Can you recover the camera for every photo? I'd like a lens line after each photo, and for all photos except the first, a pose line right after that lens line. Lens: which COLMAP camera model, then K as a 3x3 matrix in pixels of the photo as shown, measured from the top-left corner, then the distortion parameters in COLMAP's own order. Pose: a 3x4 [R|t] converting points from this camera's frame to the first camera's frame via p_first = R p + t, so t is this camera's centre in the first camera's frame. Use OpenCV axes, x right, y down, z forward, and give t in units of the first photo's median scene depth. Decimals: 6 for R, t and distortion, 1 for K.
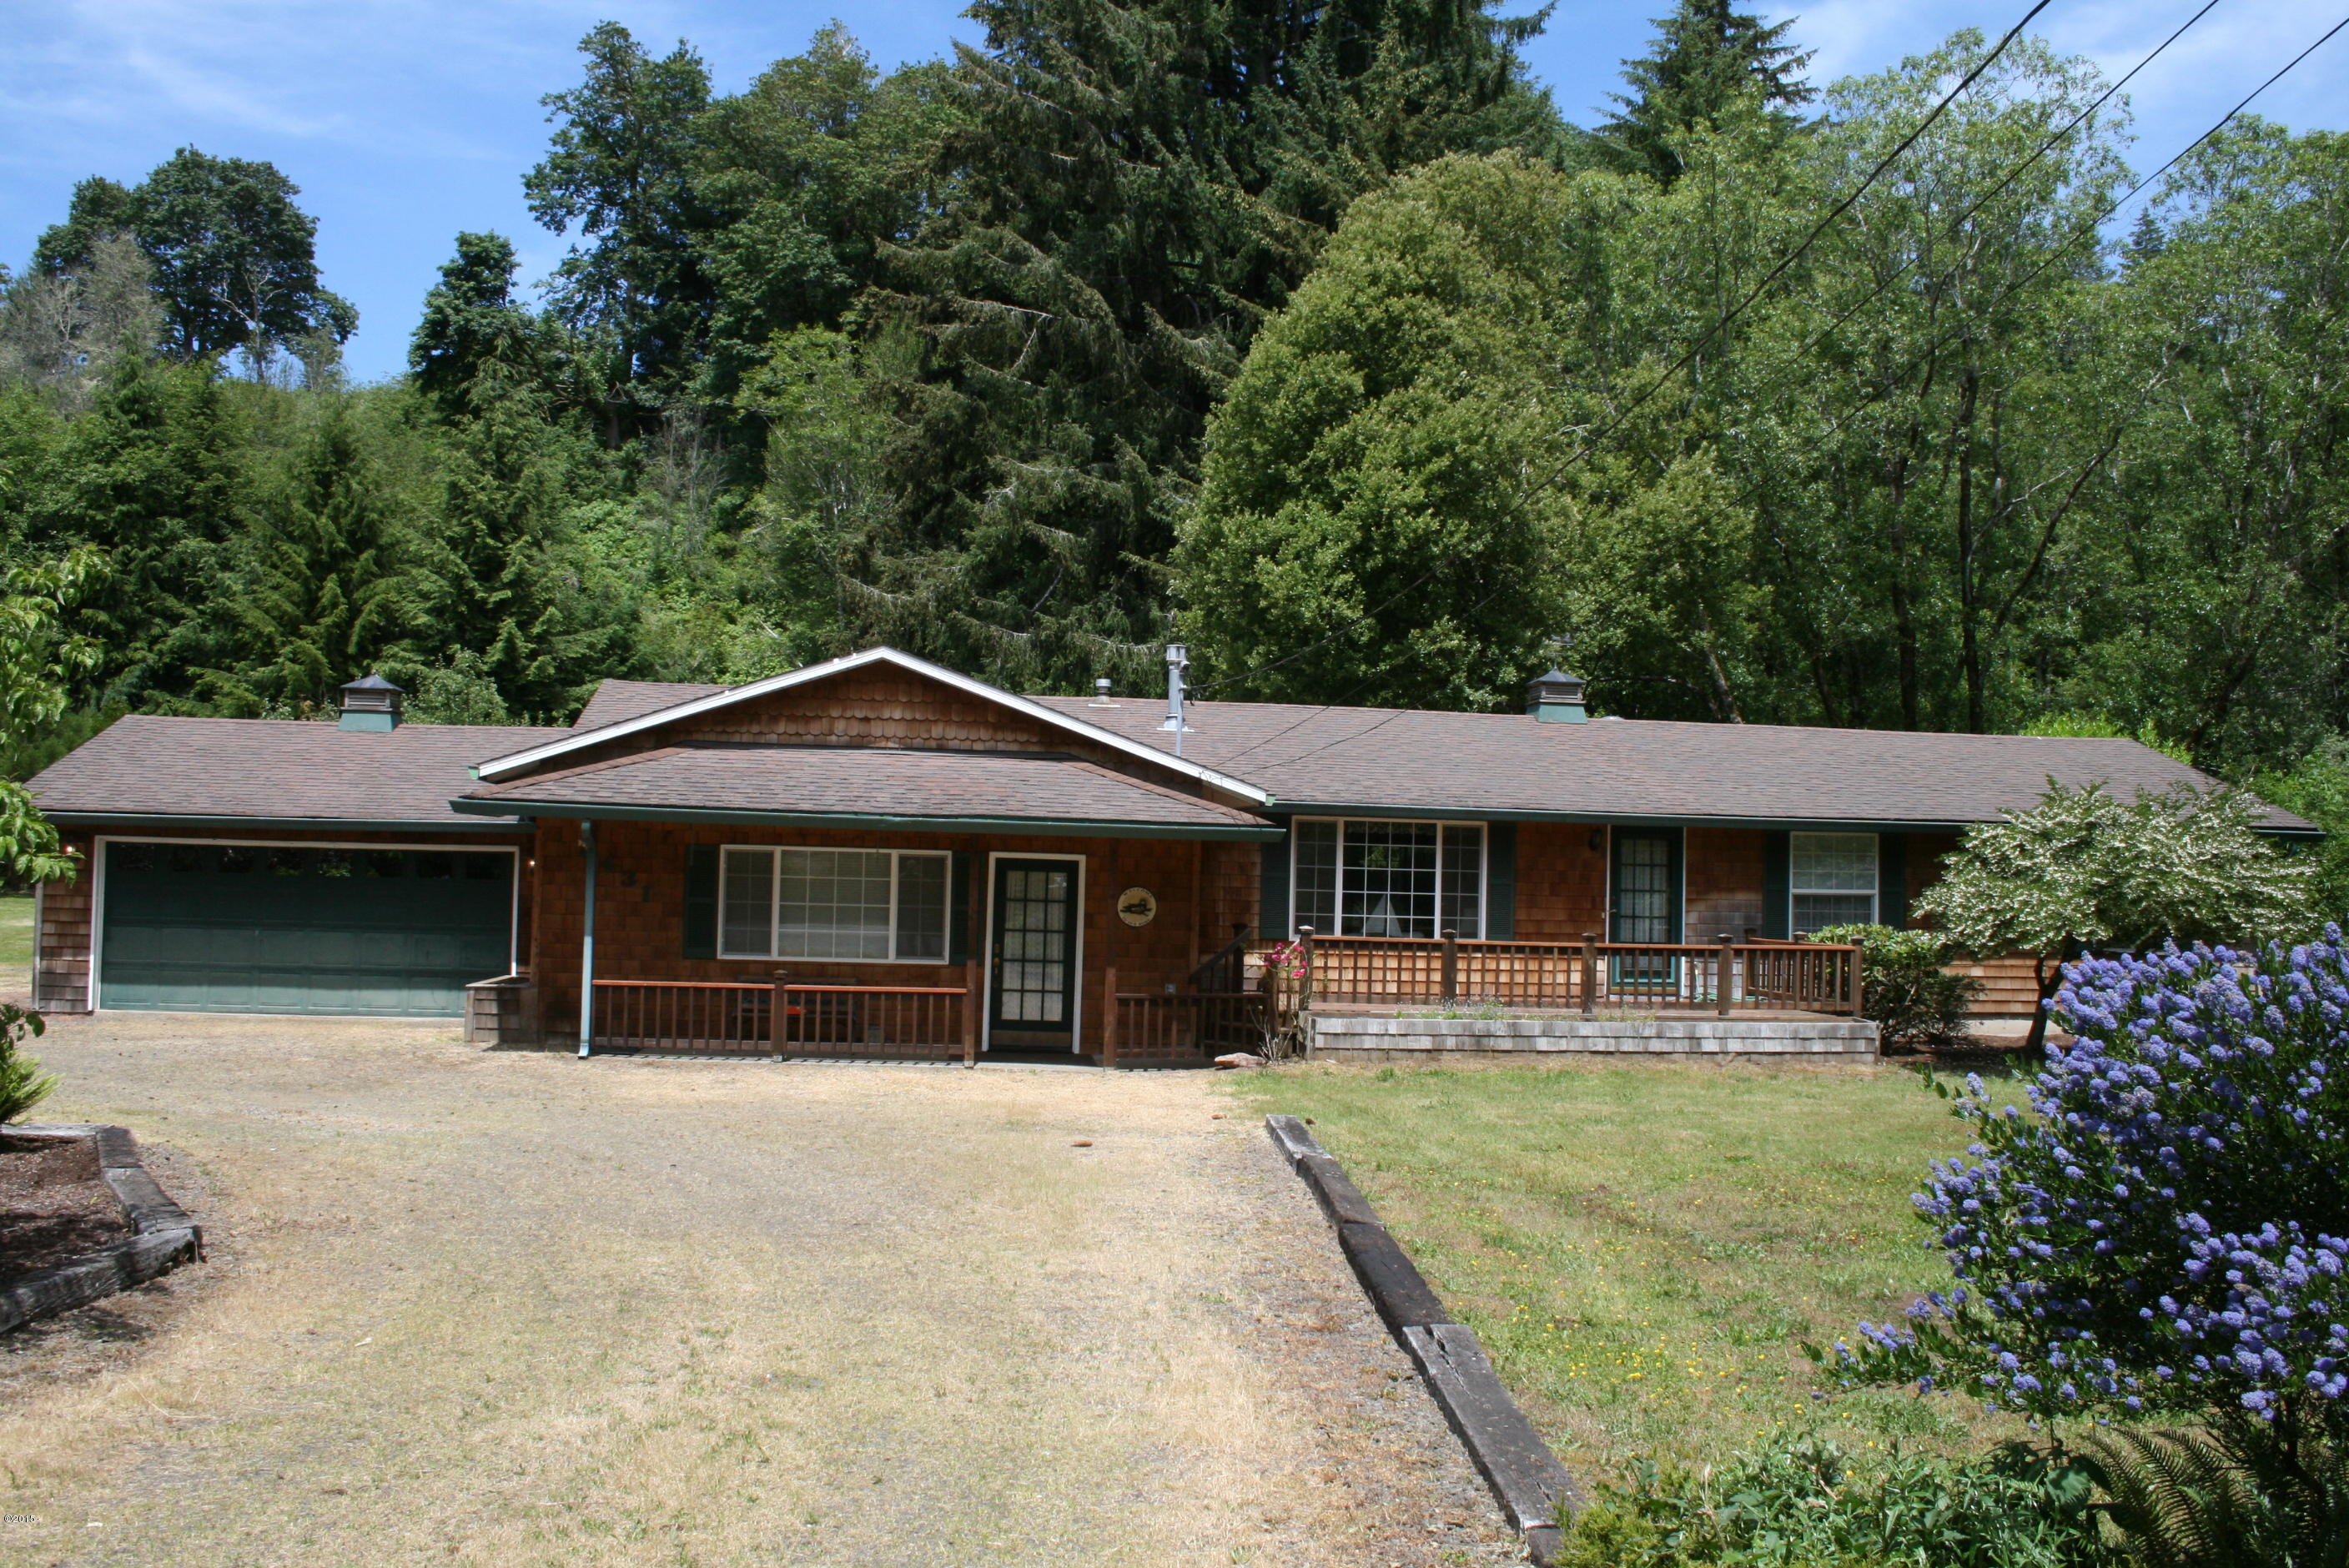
lens RADIAL K [[2004.1, 0, 1177.4], [0, 2004.1, 754.4], [0, 0, 1]] dist [-0.126514, 0.093045]
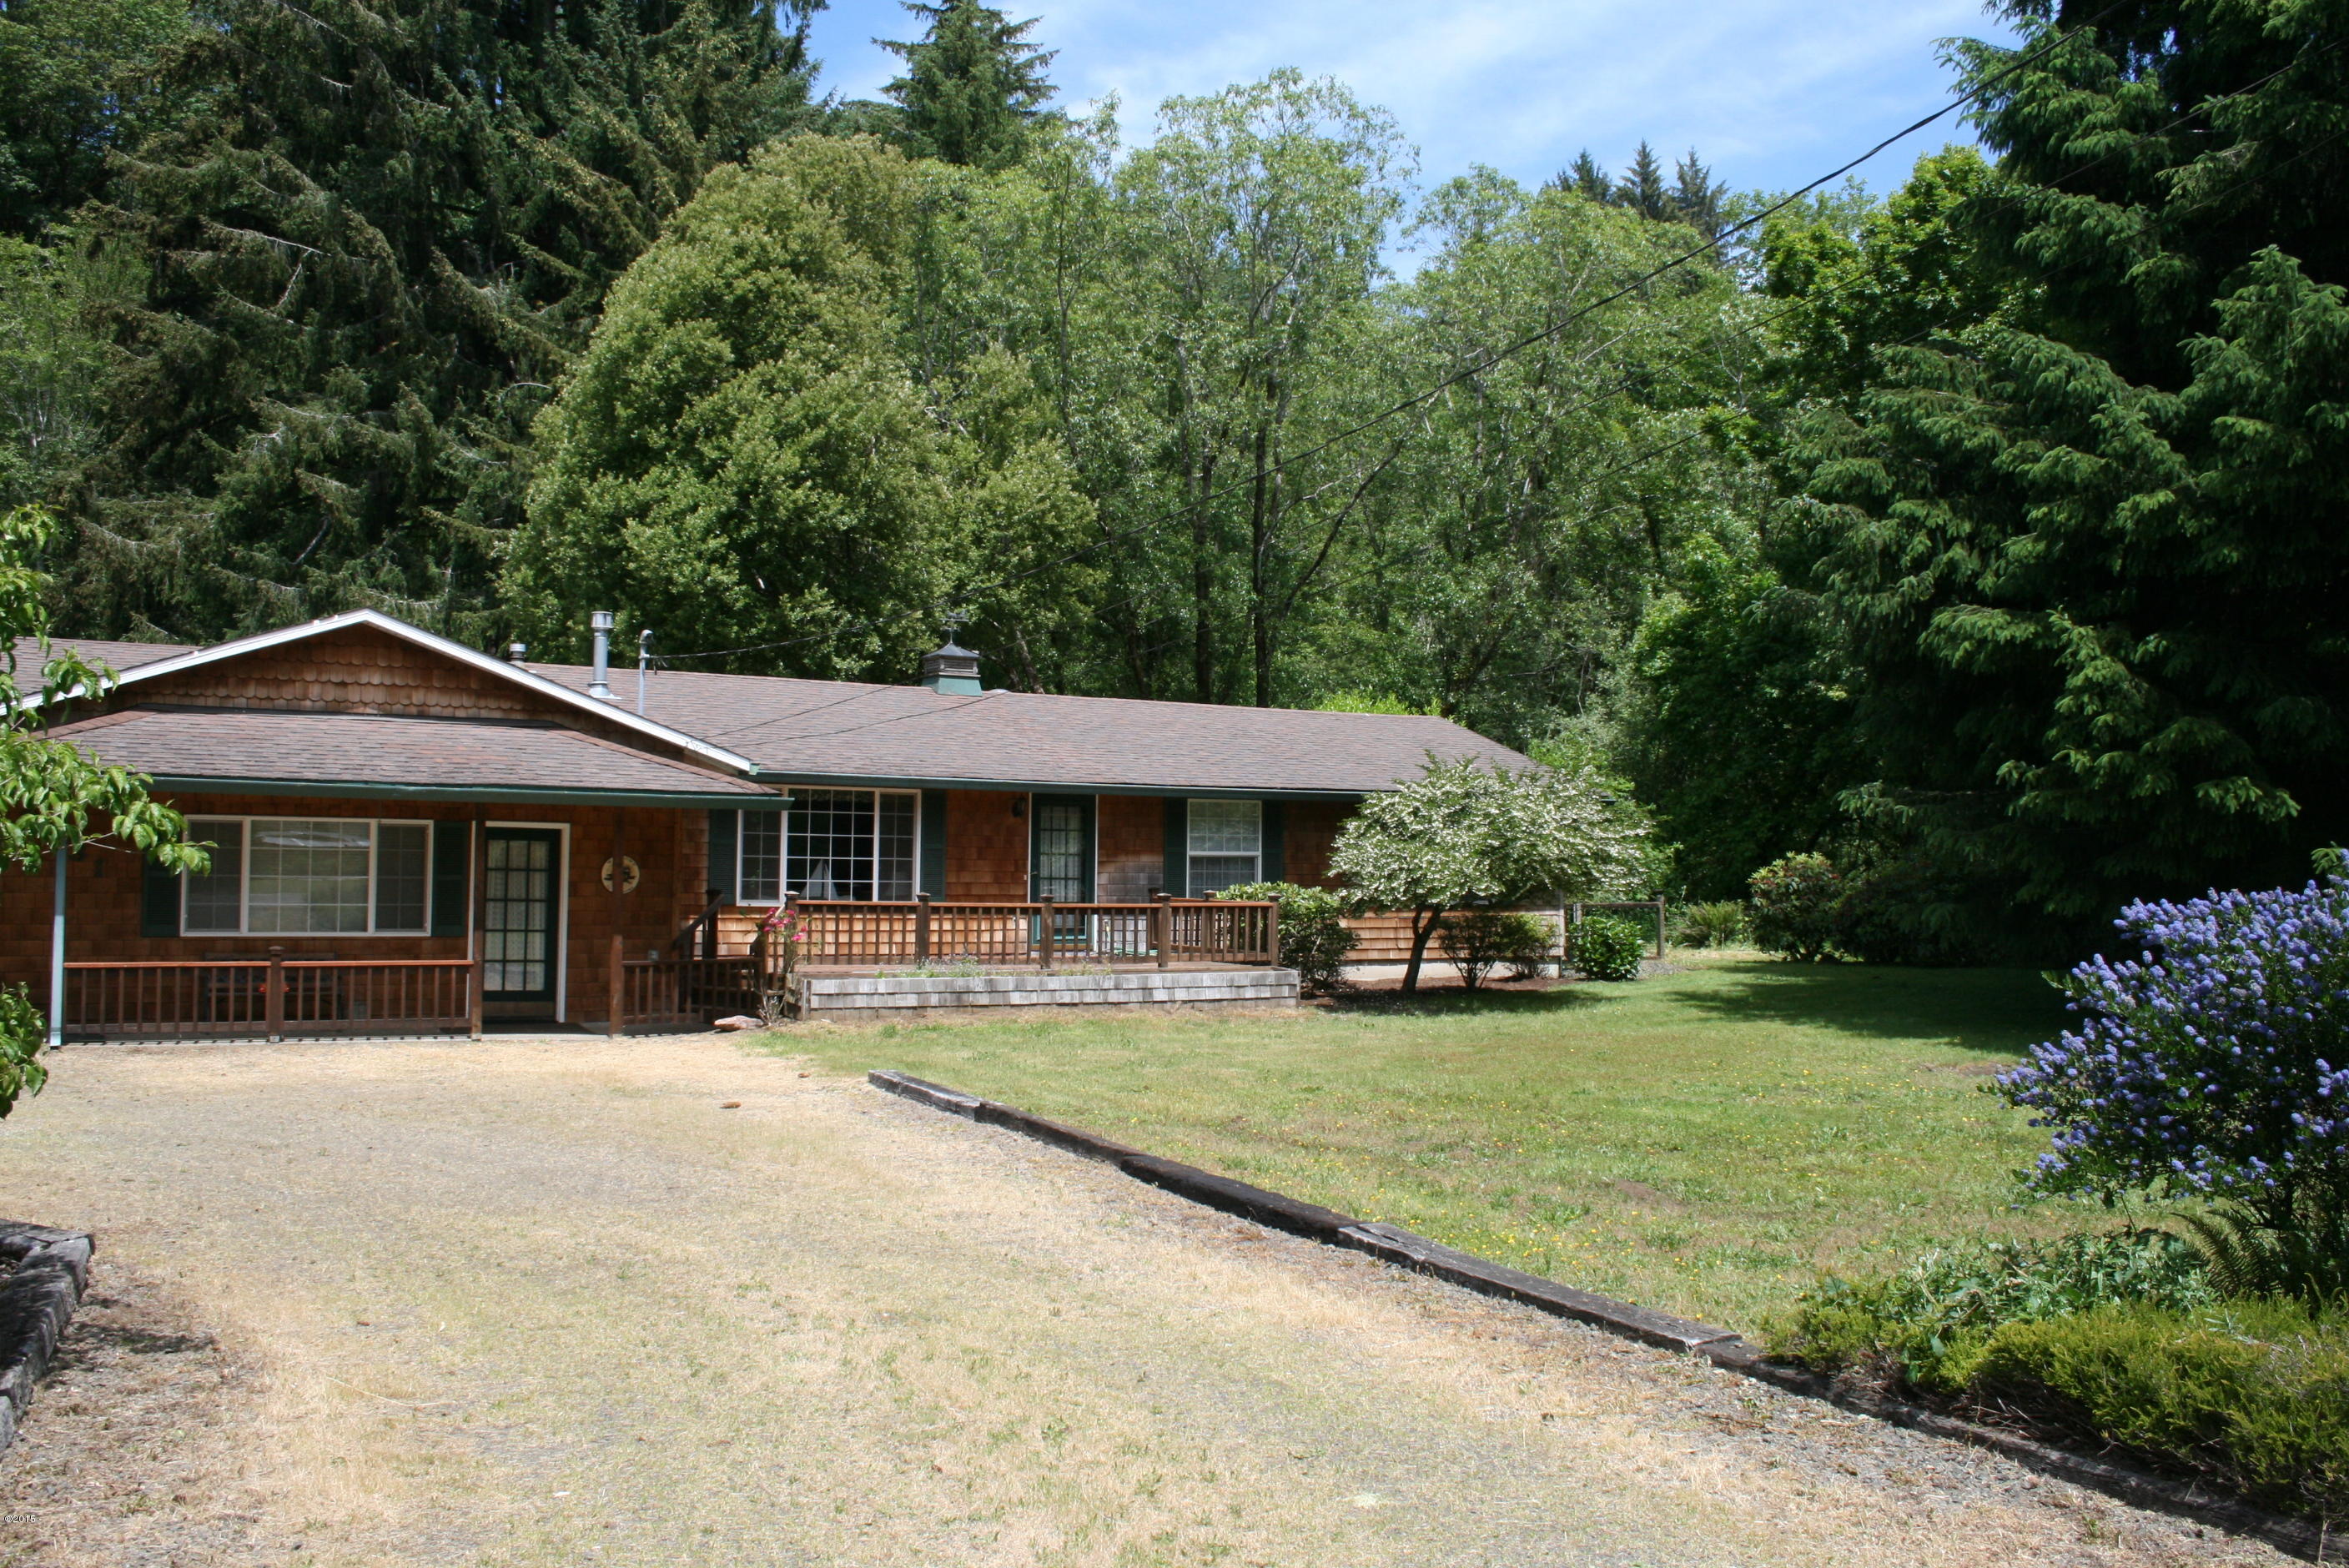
lens RADIAL K [[1998.8, 0, 1082.7], [0, 1998.8, 780.6], [0, 0, 1]] dist [-0.142916, 0.166718]
pose [[0.935749, 0.001304, 0.352664, -0.134140], [-0.012622, 0.999476, 0.029794, -0.003241], [-0.352441, -0.032331, 0.935275, -0.010034]]
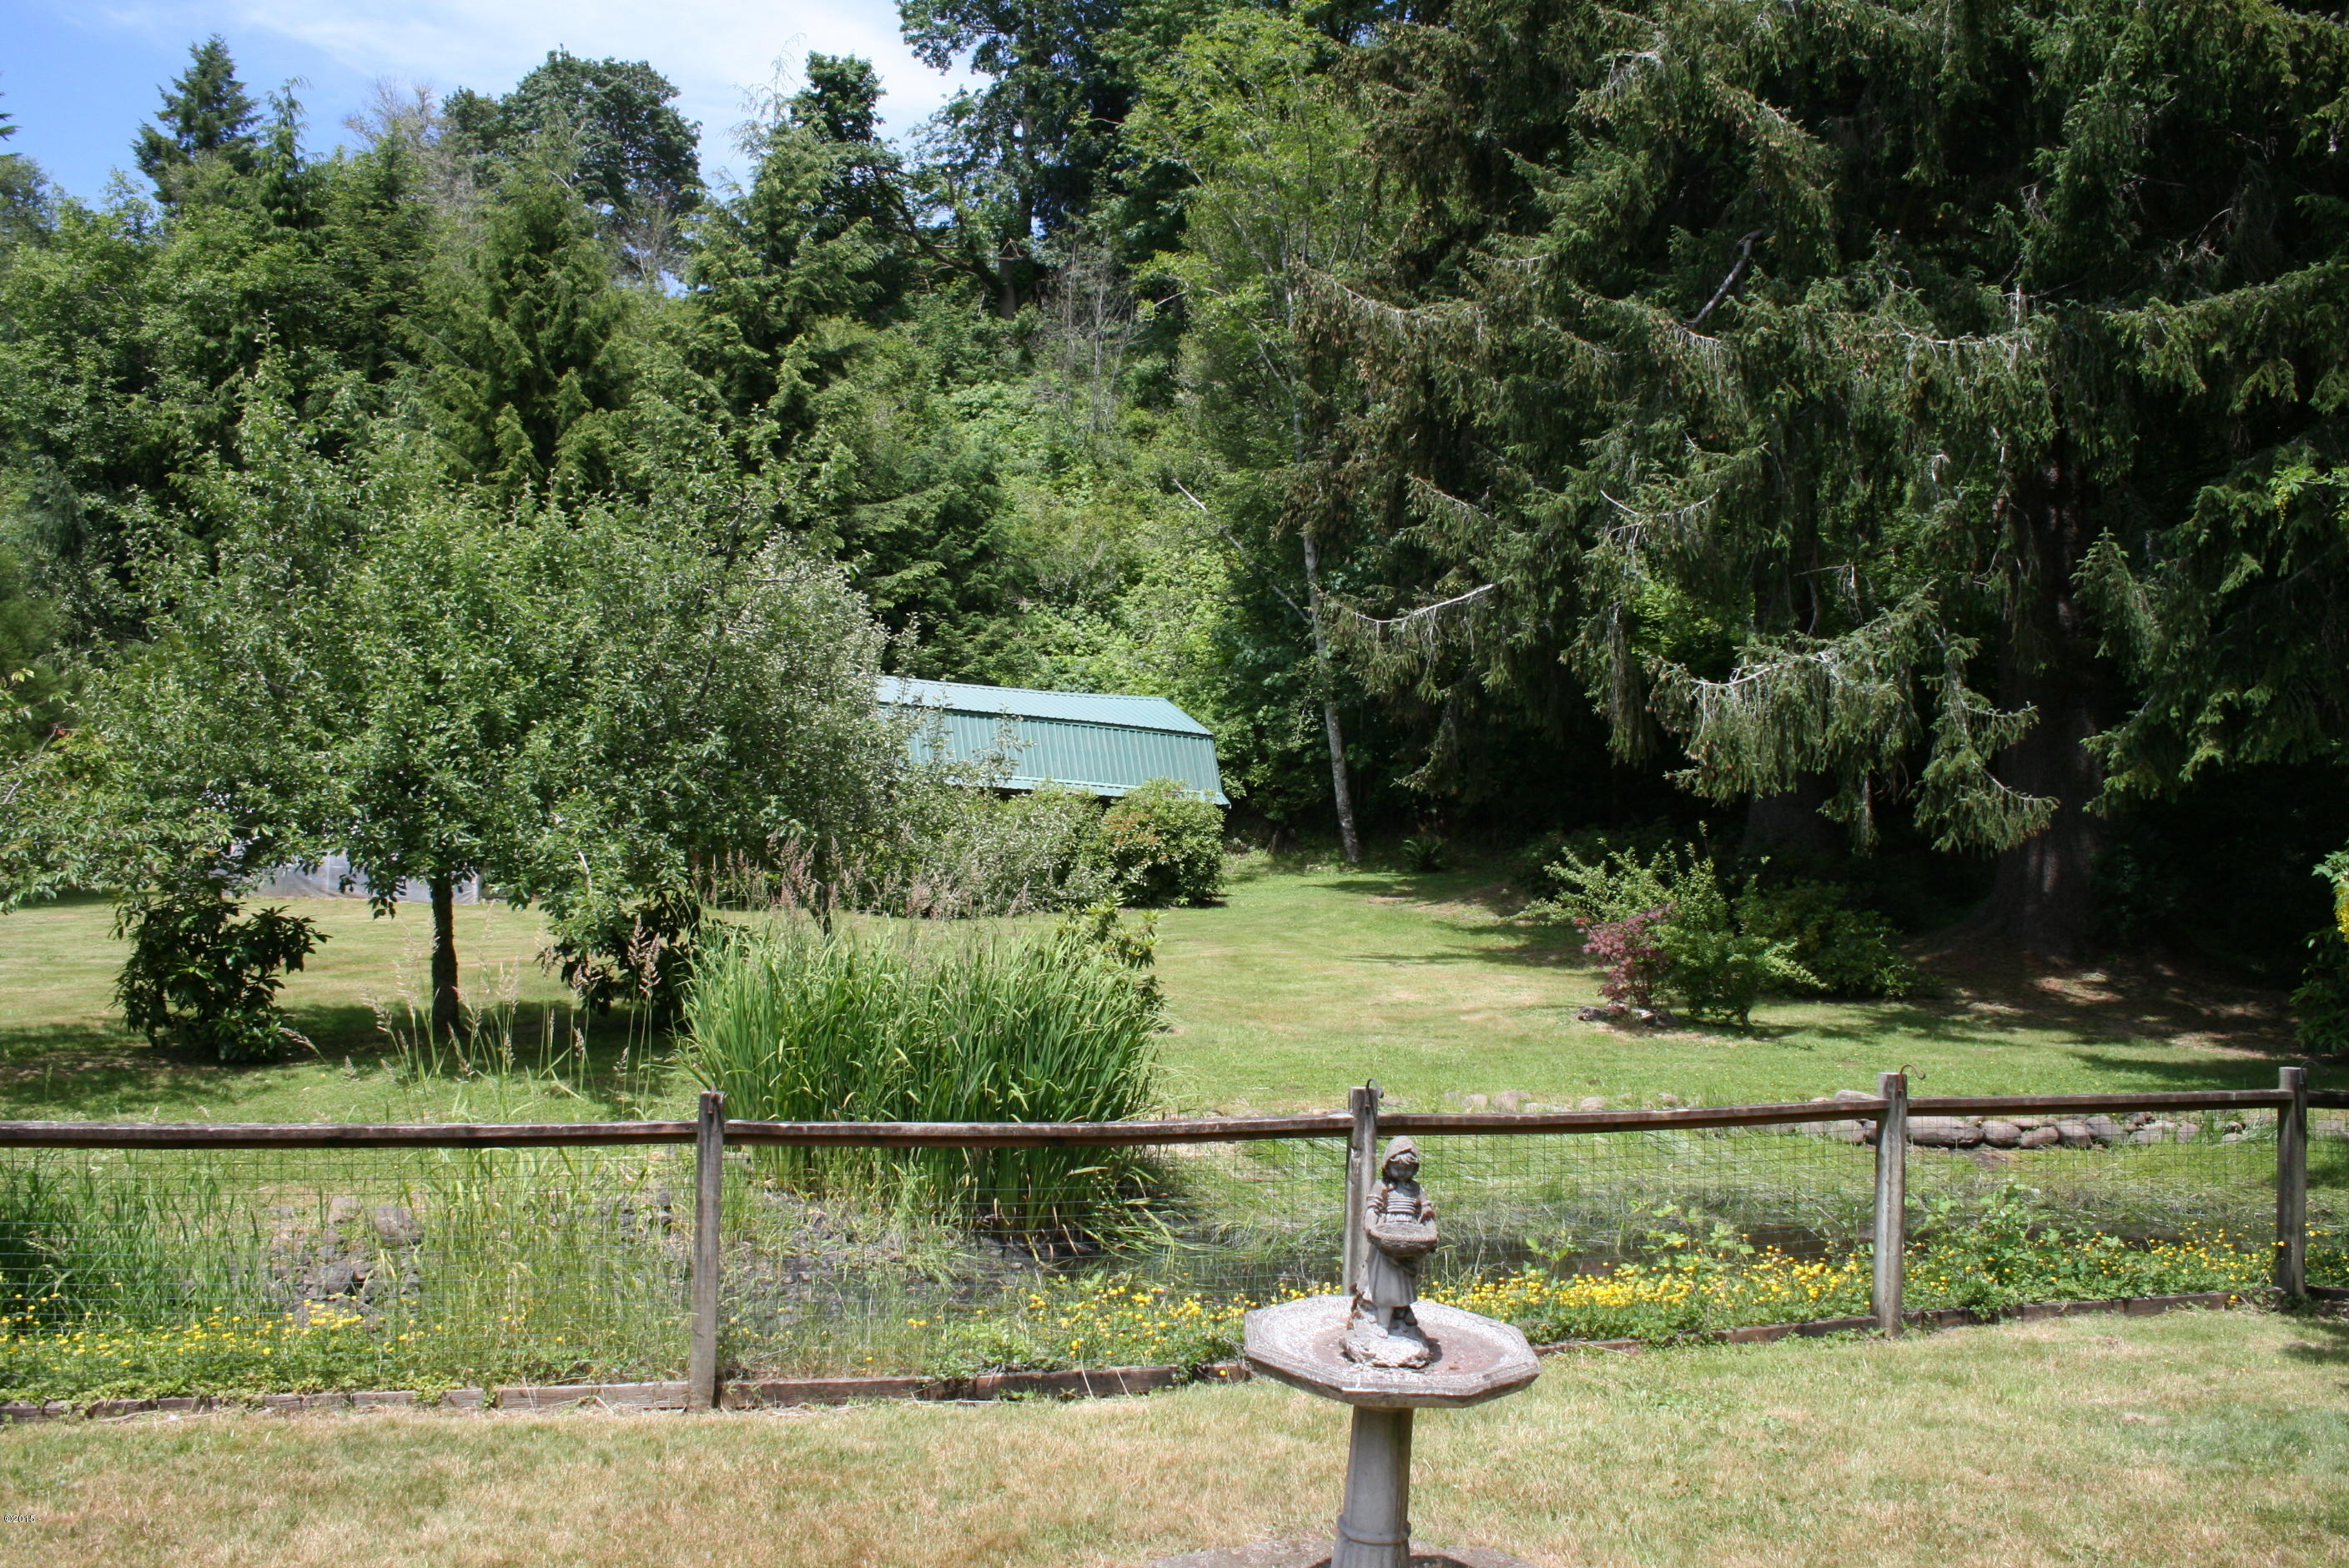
lens RADIAL K [[2004.1, 0, 1177.4], [0, 2004.1, 754.4], [0, 0, 1]] dist [-0.126514, 0.093045]
pose [[0.973789, -0.009211, -0.227265, -0.229536], [0.010468, 0.999936, 0.004326, 0.073555], [0.227210, -0.006592, 0.973823, 1.348801]]
